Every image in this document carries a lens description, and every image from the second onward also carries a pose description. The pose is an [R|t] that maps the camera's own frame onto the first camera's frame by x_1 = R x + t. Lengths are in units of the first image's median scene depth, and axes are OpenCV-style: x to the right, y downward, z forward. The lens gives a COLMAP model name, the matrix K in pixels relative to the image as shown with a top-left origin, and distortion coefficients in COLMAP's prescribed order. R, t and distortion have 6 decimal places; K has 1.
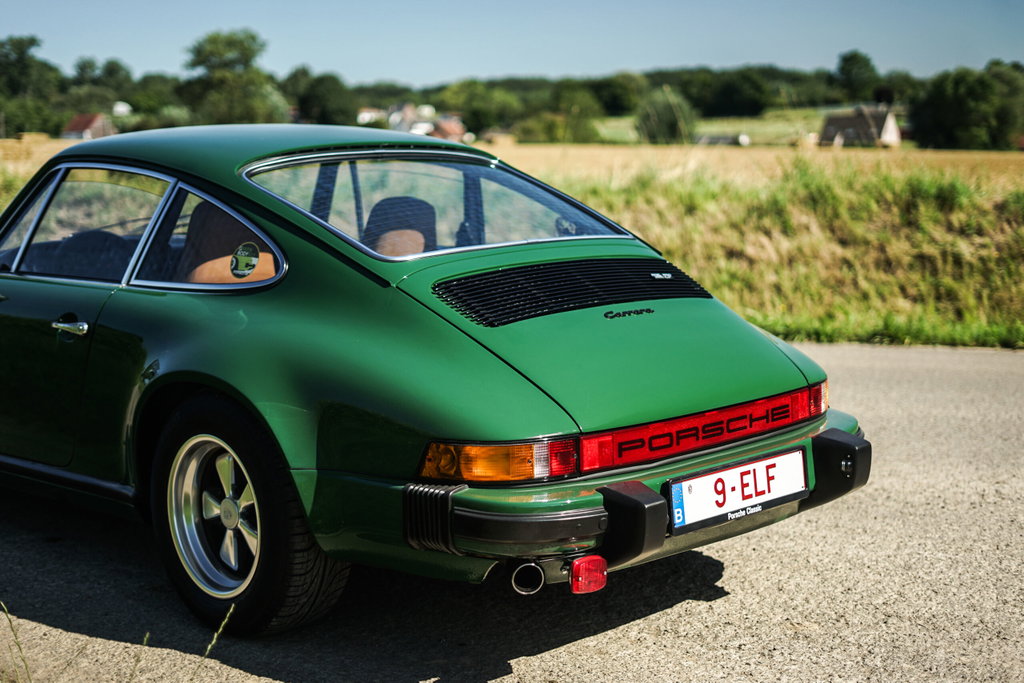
lens RADIAL K [[1552.3, 0, 515.5], [0, 1552.3, 343.1], [0, 0, 1]] dist [-0.031270, 0.076808]
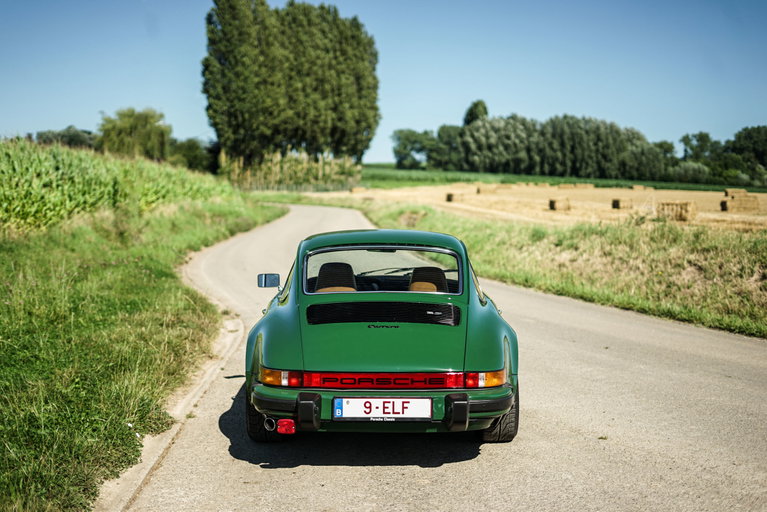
lens RADIAL K [[1114.4, 0, 383.5], [0, 1114.4, 256.0], [0, 0, 1]] dist [-0.001209, -0.041728]
pose [[0.716855, 0.059996, -0.694636, 1.241970], [-0.111431, 0.993343, -0.029200, -0.077175], [0.688260, 0.098336, 0.718768, -0.172734]]
